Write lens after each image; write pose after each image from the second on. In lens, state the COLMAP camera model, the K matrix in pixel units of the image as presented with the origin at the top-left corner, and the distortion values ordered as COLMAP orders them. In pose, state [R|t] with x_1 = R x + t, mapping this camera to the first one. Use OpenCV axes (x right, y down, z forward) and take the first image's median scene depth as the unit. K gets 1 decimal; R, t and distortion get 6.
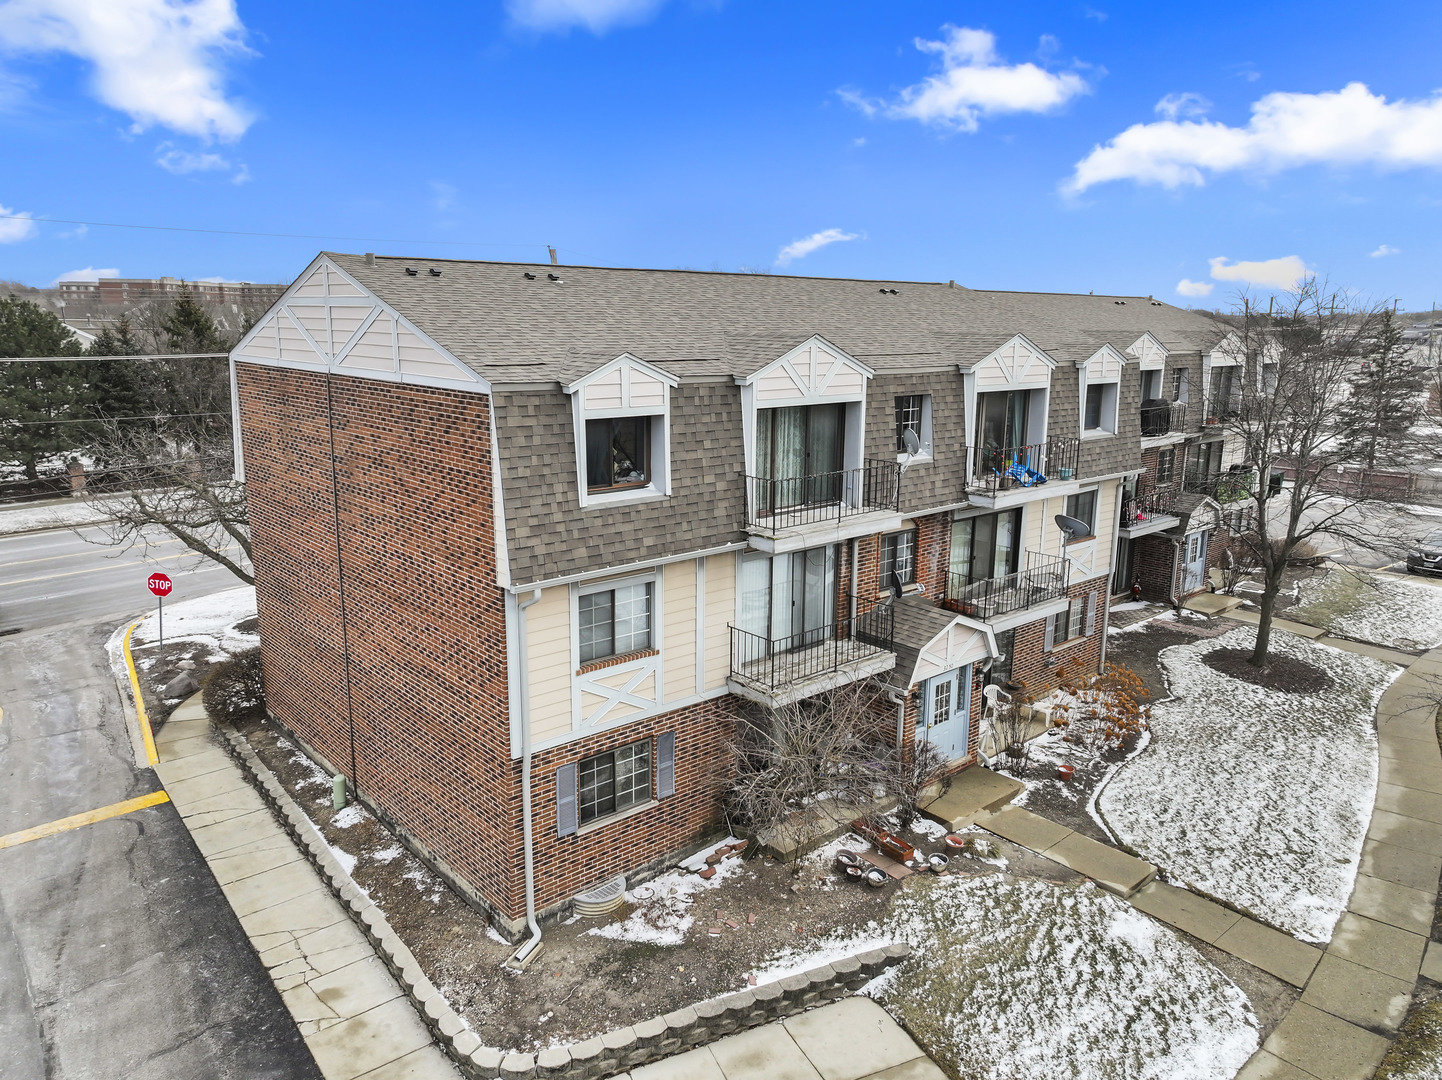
lens RADIAL K [[993.0, 0, 721.0], [0, 993.0, 540.0], [0, 0, 1]] dist [0.007588, 0.002296]
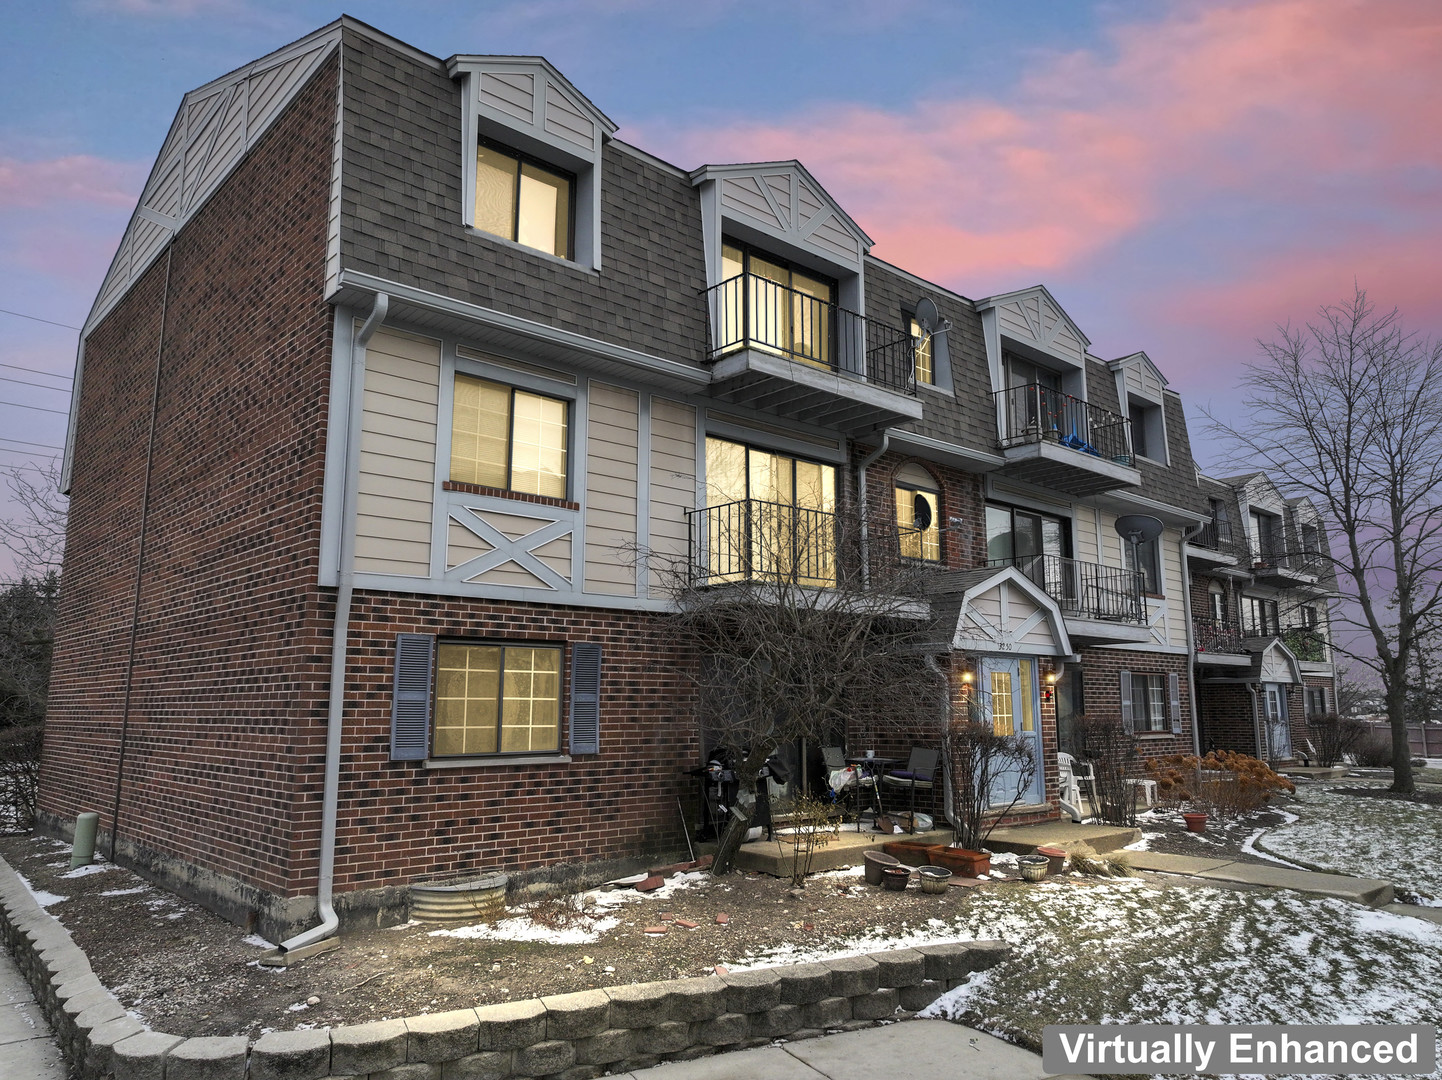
lens RADIAL K [[1020.2, 0, 721.0], [0, 1020.2, 540.0], [0, 0, 1]] dist [0.004766, 0.006903]
pose [[0.999838, -0.007596, 0.016299, 0.019601], [0.013036, 0.930501, -0.366058, 0.349180], [-0.012385, 0.366211, 0.930449, 0.337132]]
